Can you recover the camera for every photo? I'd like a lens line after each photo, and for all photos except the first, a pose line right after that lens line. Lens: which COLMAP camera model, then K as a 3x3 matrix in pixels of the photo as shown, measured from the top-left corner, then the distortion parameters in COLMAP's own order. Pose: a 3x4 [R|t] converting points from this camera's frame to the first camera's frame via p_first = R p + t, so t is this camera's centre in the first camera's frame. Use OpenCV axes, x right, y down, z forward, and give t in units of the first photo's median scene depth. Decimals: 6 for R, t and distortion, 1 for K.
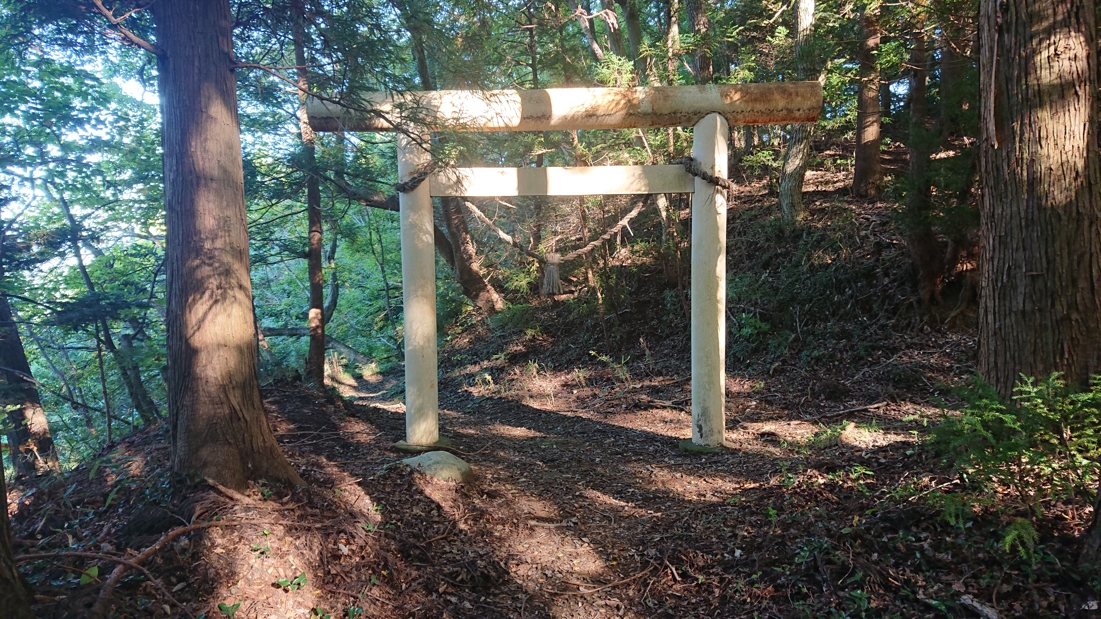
lens RADIAL K [[726.1, 0, 552.0], [0, 726.1, 309.6], [0, 0, 1]] dist [0.167664, -0.215248]
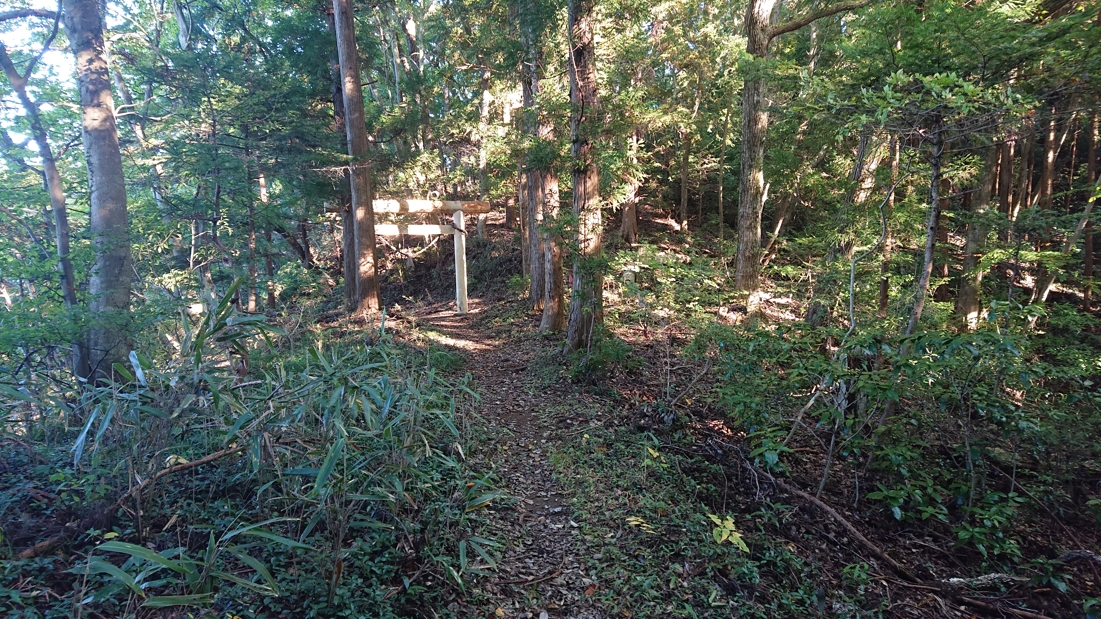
lens RADIAL K [[726.1, 0, 552.0], [0, 726.1, 309.6], [0, 0, 1]] dist [0.167664, -0.215248]
pose [[0.914733, -0.046232, 0.401405, -0.705563], [0.046326, 0.998881, 0.009478, 0.158929], [-0.401394, 0.009926, 0.915852, -2.063751]]
